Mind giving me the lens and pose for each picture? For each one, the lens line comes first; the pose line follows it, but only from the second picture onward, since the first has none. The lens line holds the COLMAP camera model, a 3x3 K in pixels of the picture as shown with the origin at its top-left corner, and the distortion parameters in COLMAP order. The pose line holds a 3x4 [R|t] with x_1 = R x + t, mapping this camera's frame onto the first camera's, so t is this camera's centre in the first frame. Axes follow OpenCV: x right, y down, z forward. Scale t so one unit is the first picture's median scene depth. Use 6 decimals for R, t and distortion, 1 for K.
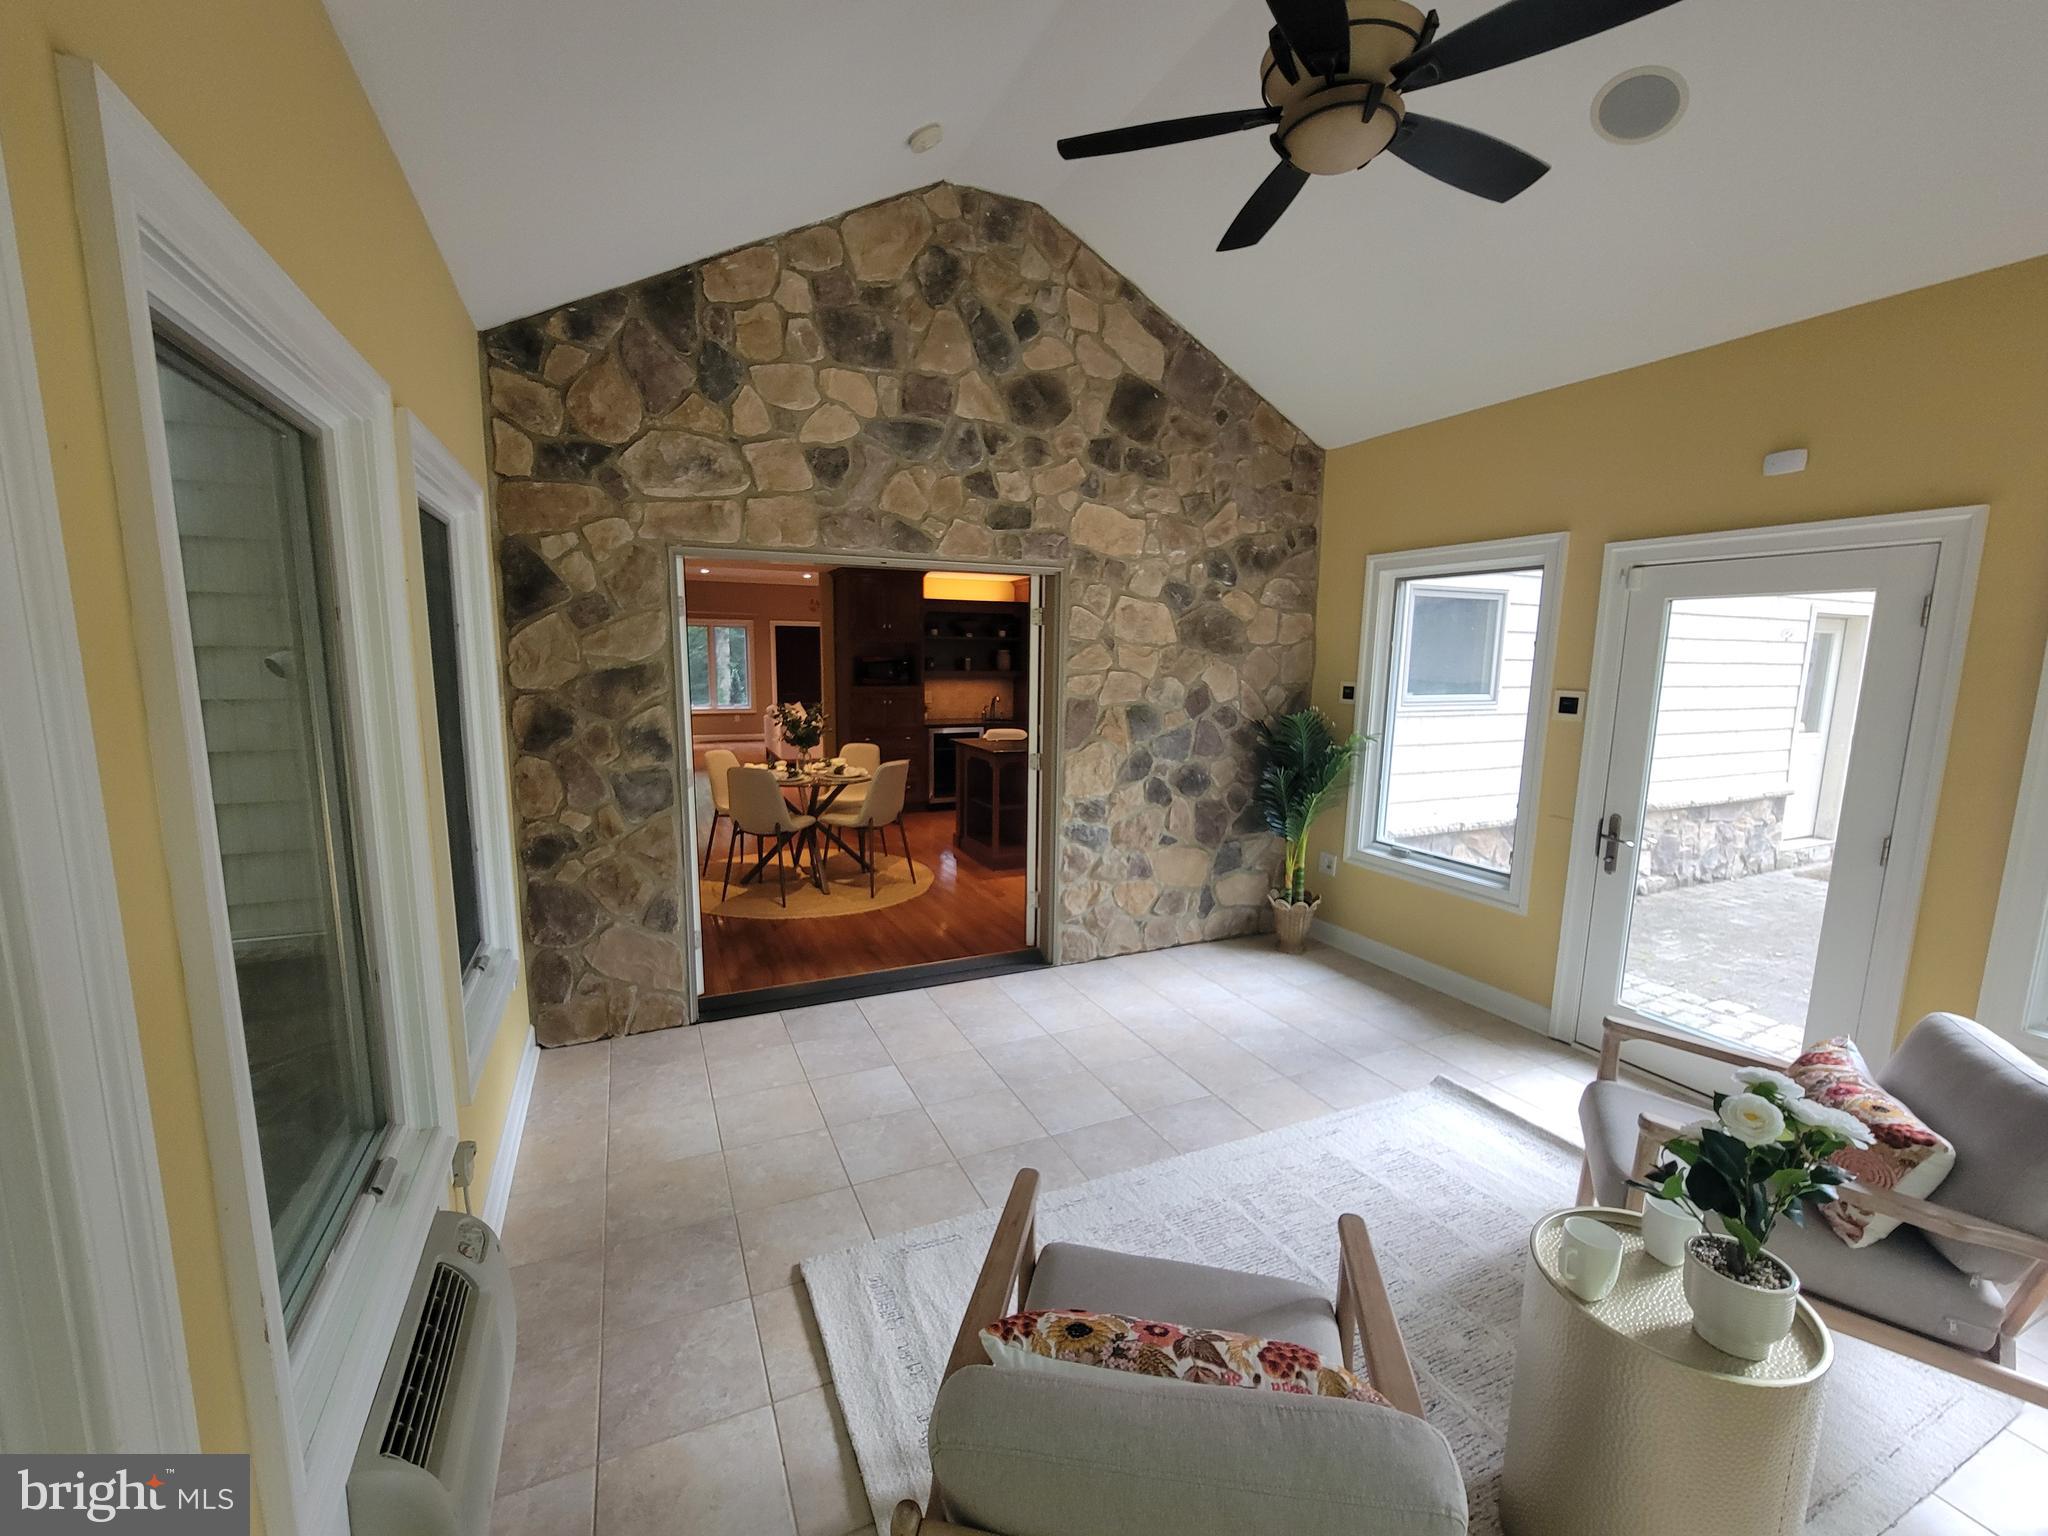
lens RADIAL K [[830.7, 0, 1007.8], [0, 830.7, 770.5], [0, 0, 1]] dist [-0.002709, 0.003246]
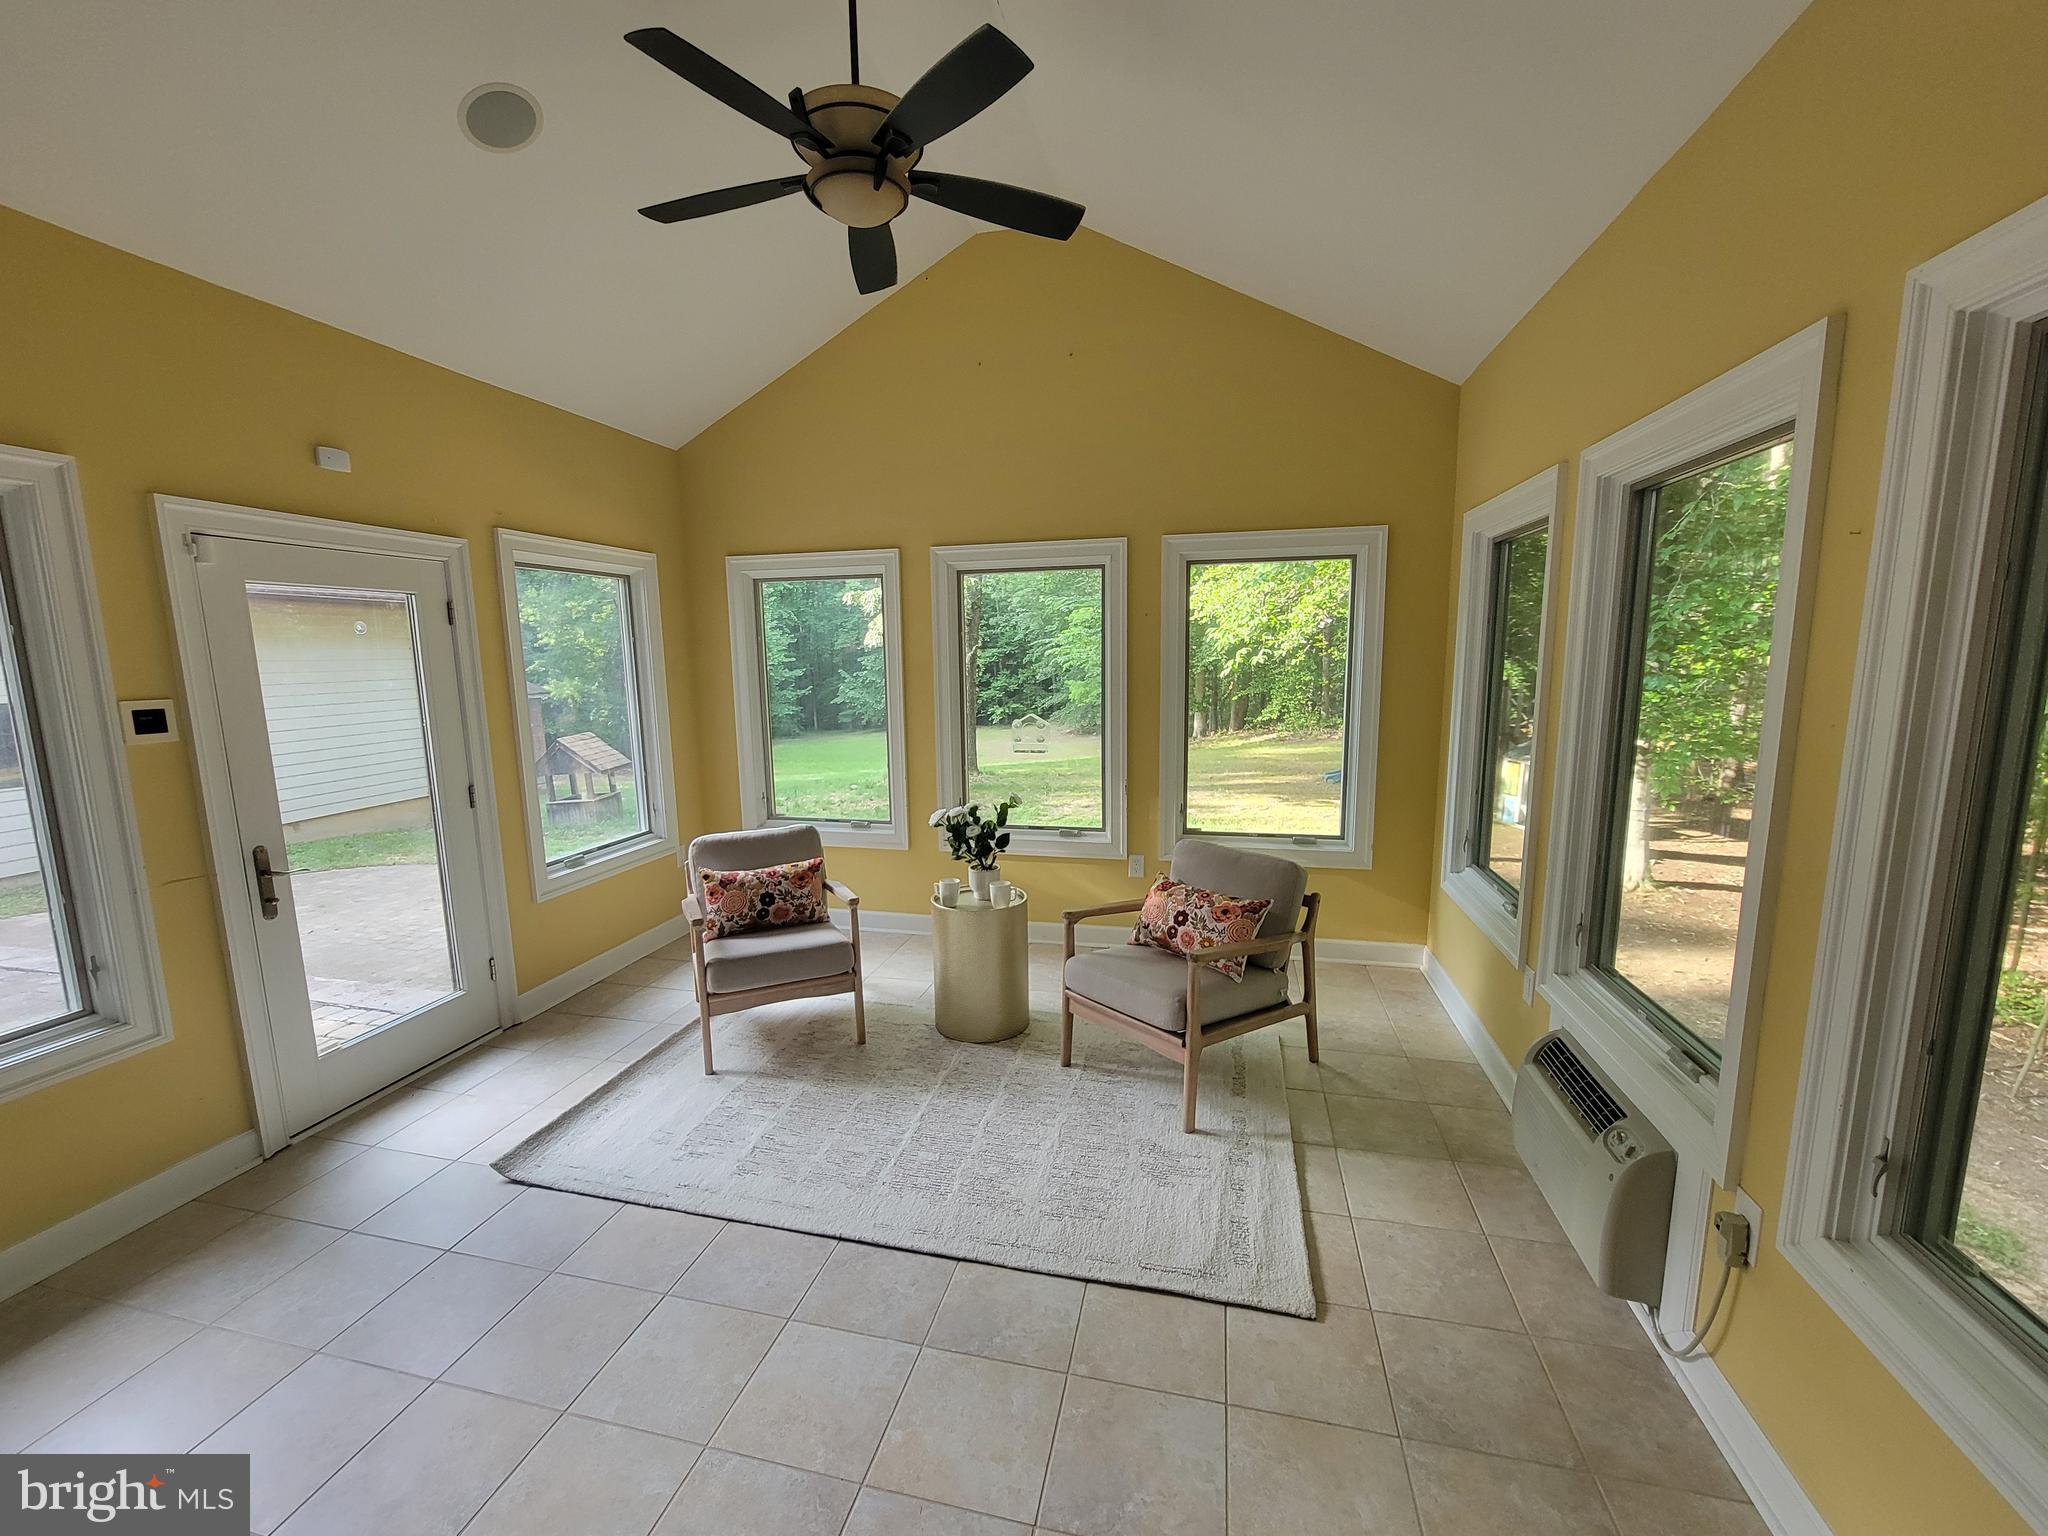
lens RADIAL K [[830.0, 0, 1014.3], [0, 830.0, 776.6], [0, 0, 1]] dist [-0.001953, 0.000273]
pose [[-0.782991, -0.092547, 0.615110, -0.296053], [0.096007, 0.959040, 0.266503, -0.141520], [-0.614580, 0.267724, -0.742034, 1.027354]]
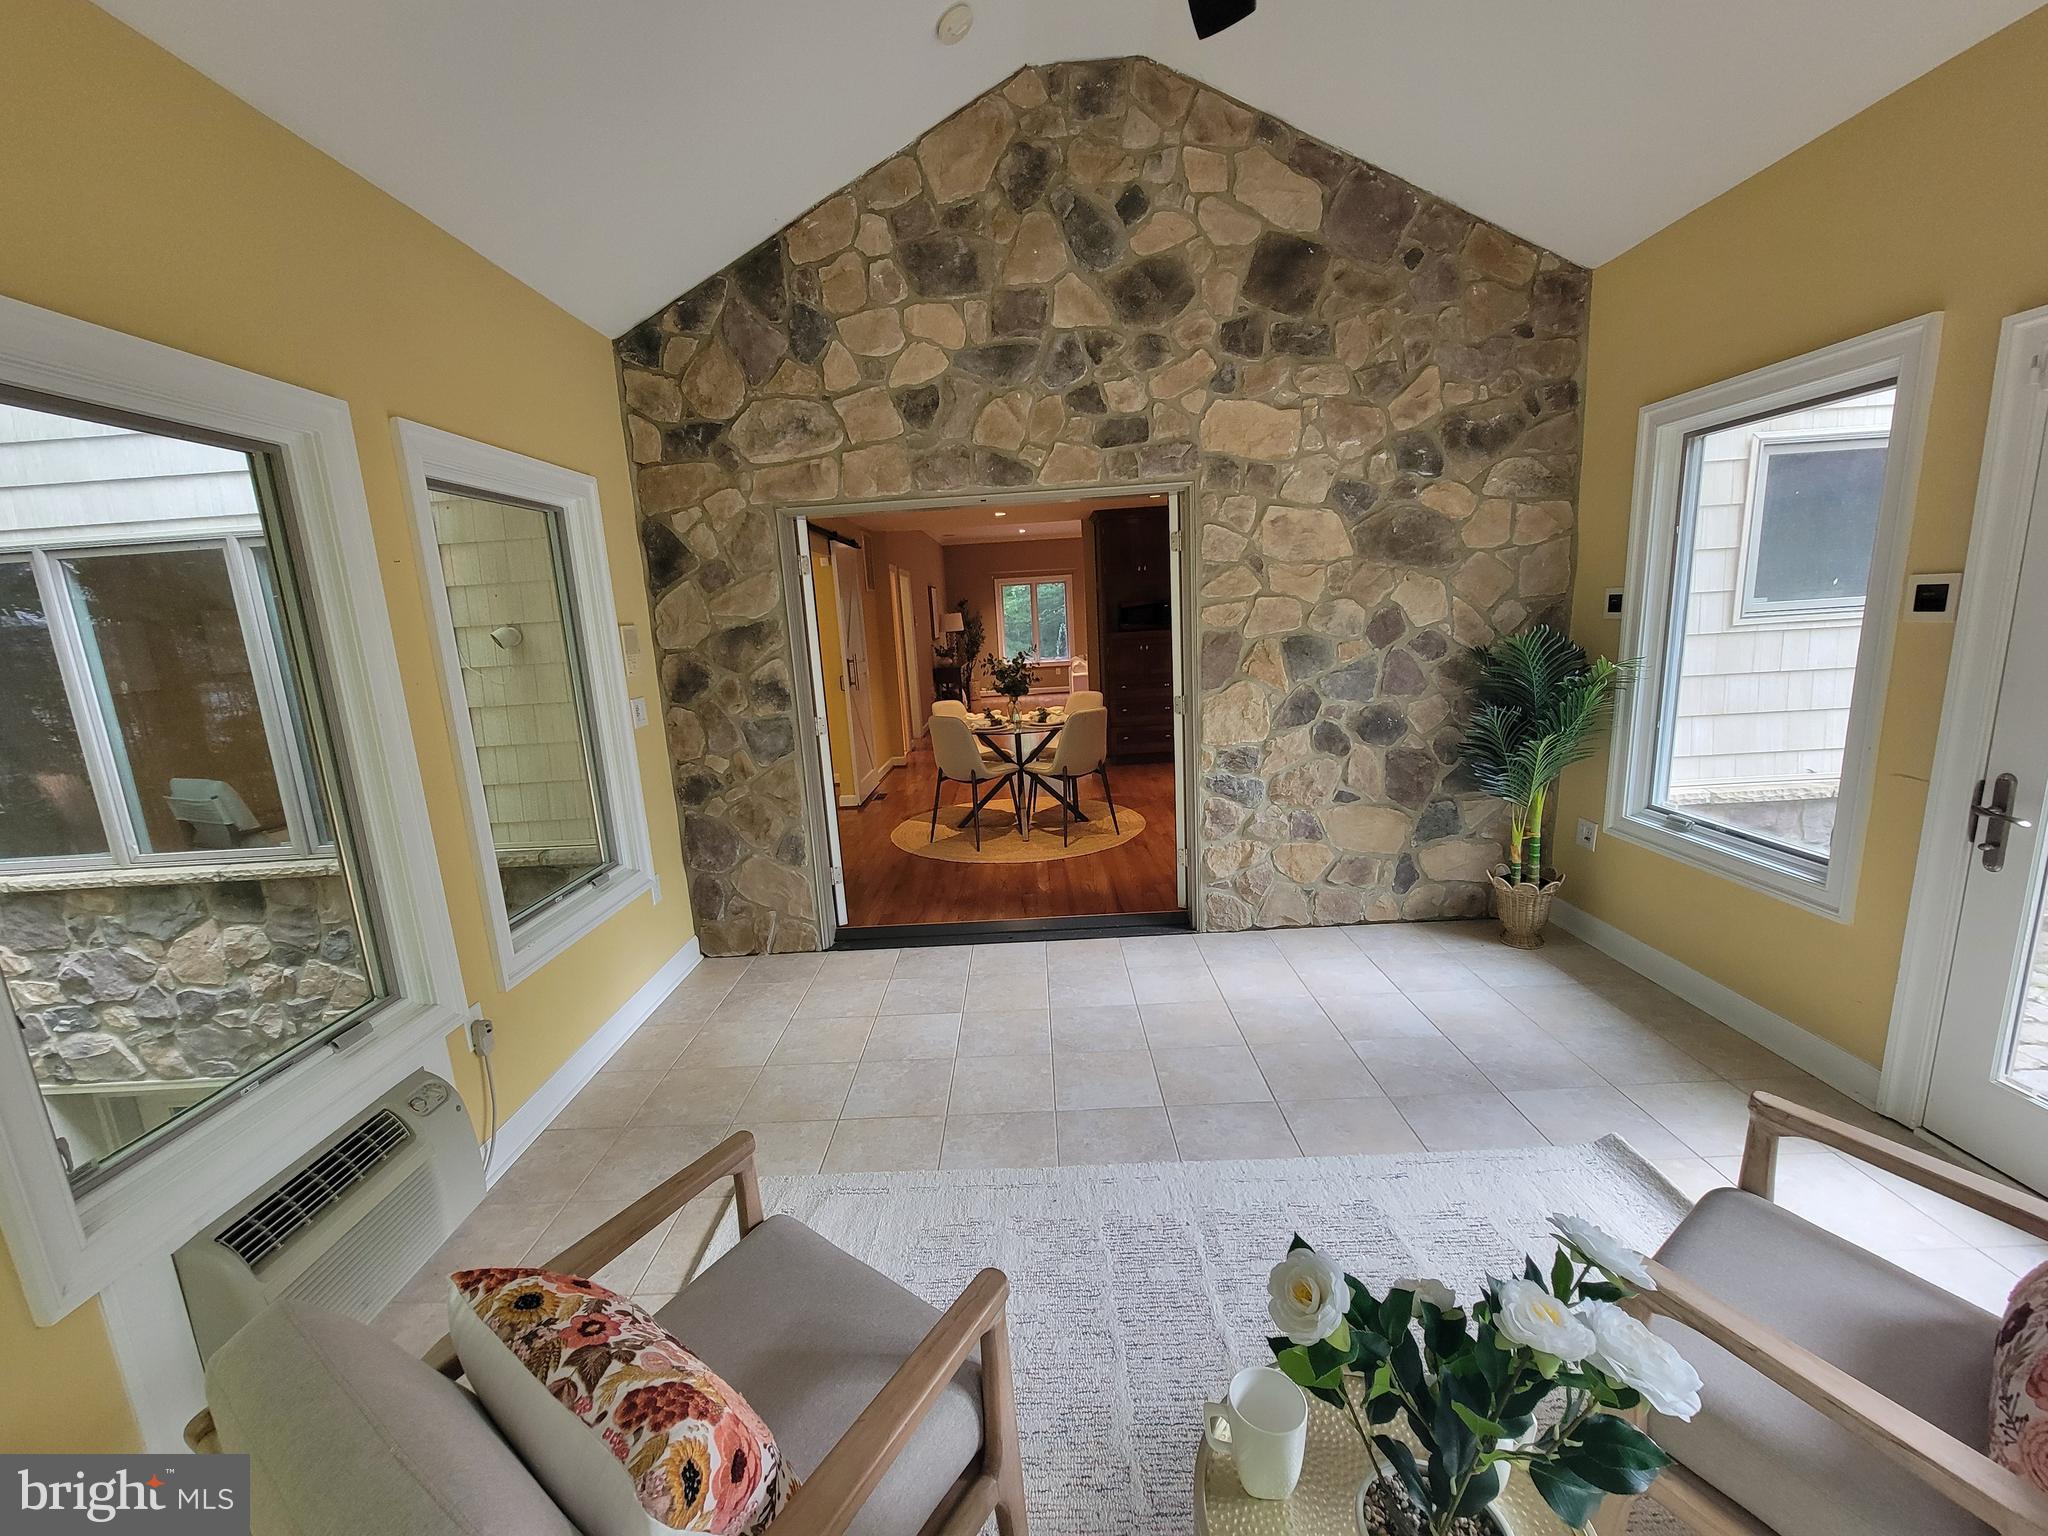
lens RADIAL K [[829.7, 0, 1024.0], [0, 829.7, 768.0], [0, 0, 1]] dist [-0.001356, -0.000069]
pose [[0.904738, 0.014544, -0.425720, 0.309750], [0.009573, 0.998470, 0.054455, 0.008051], [0.425860, -0.053343, 0.903215, 0.134680]]
